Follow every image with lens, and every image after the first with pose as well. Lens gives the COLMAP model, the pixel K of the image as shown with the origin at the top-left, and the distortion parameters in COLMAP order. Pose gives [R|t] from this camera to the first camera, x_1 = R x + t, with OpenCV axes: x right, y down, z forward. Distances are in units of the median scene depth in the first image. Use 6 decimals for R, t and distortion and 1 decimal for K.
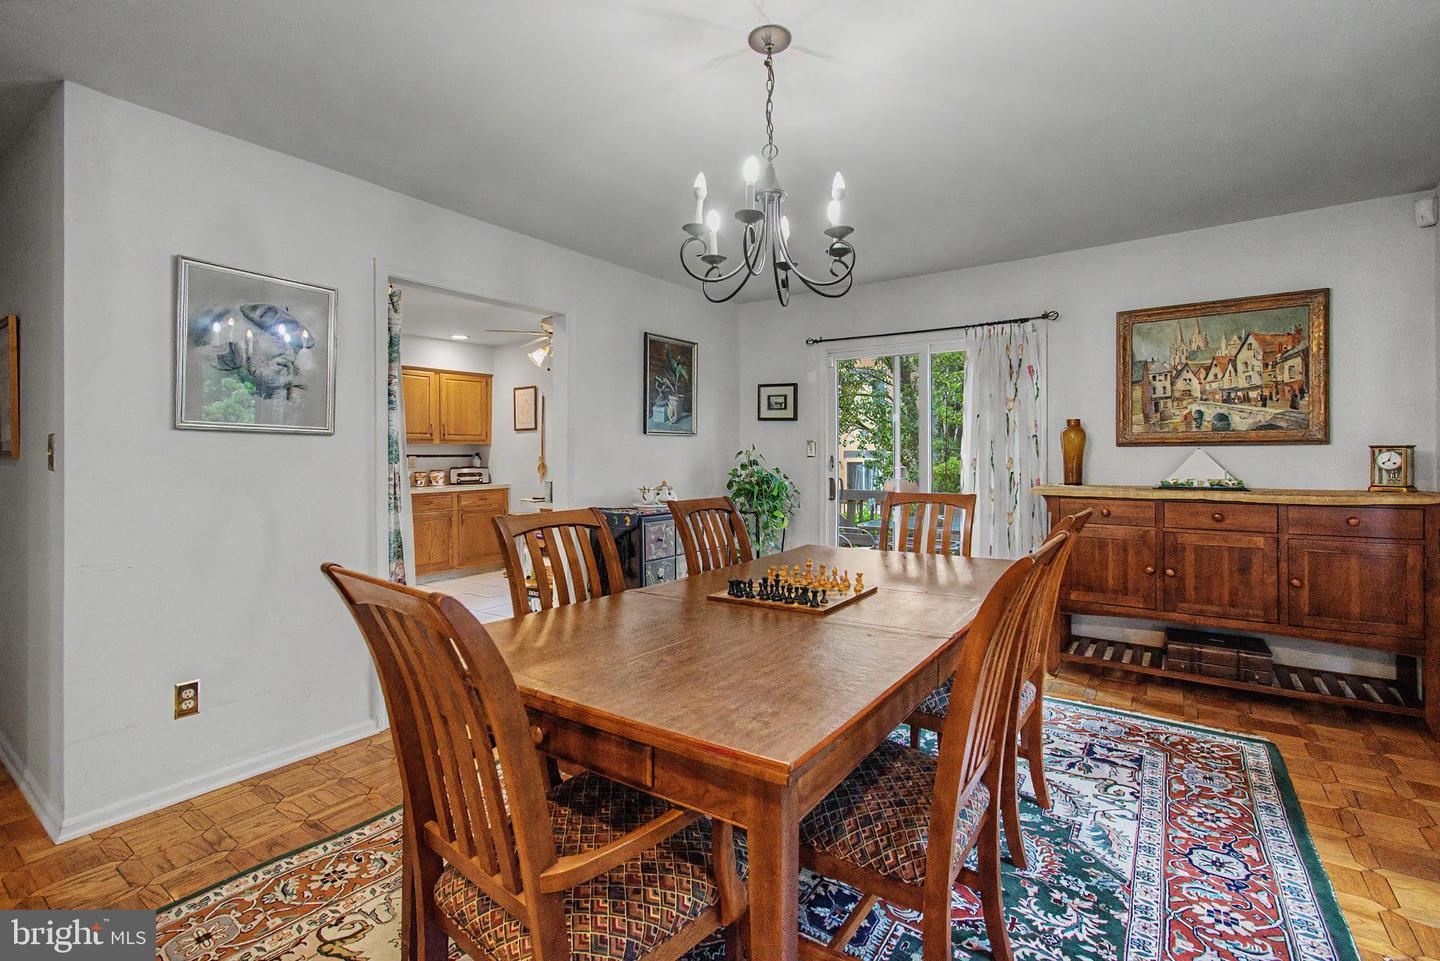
lens RADIAL K [[660.3, 0, 710.9], [0, 660.3, 454.1], [0, 0, 1]] dist [0.000303, 0.002399]
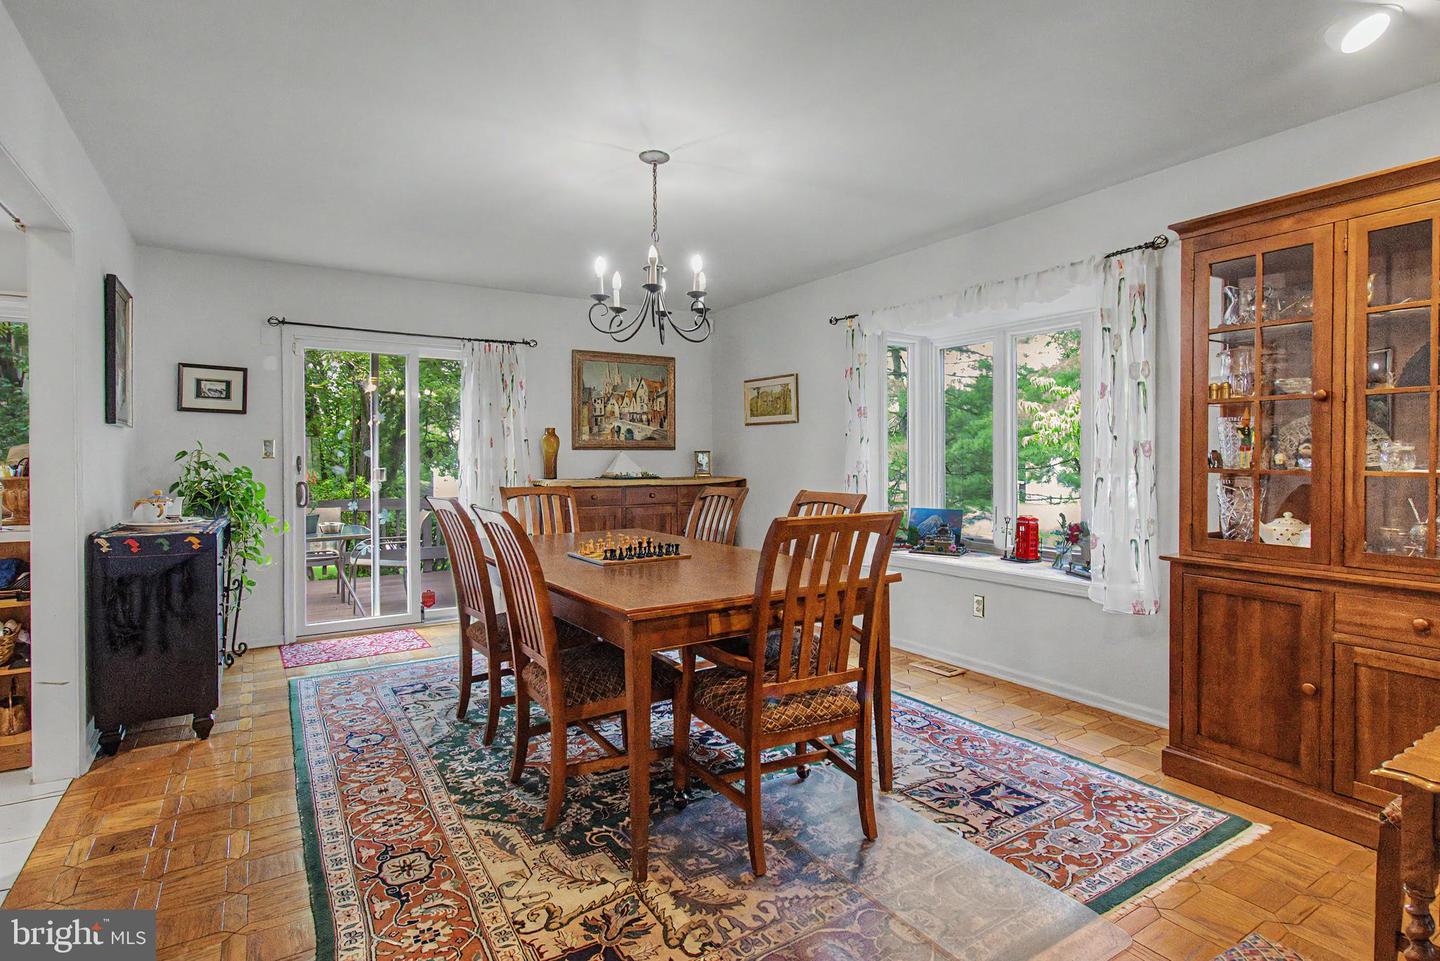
lens RADIAL K [[753.2, 0, 731.9], [0, 753.2, 468.4], [0, 0, 1]] dist [0.004439, 0.000581]
pose [[0.366656, -0.011852, 0.930281, -0.768451], [0.003115, 0.999929, 0.011512, 0.010769], [-0.930351, -0.001323, 0.366667, 0.154844]]
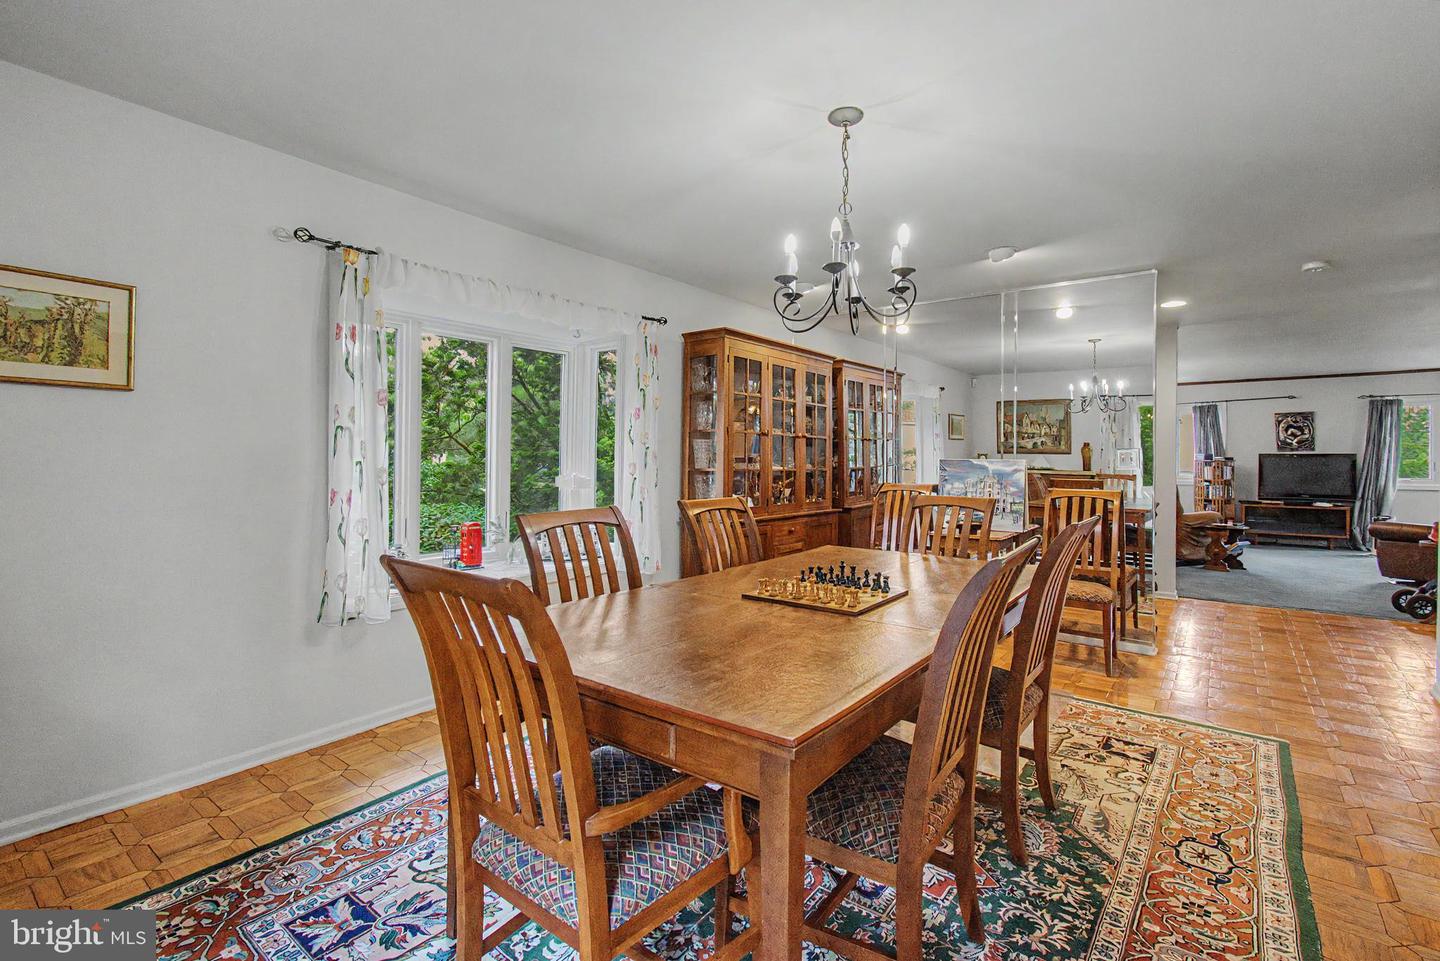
lens RADIAL K [[660.3, 0, 728.1], [0, 660.3, 466.0], [0, 0, 1]] dist [0.000303, 0.002399]
pose [[-0.999889, 0.001788, 0.014807, 0.163946], [0.001951, 0.999938, 0.010992, 0.002040], [-0.014786, 0.011019, -0.999830, 1.271083]]
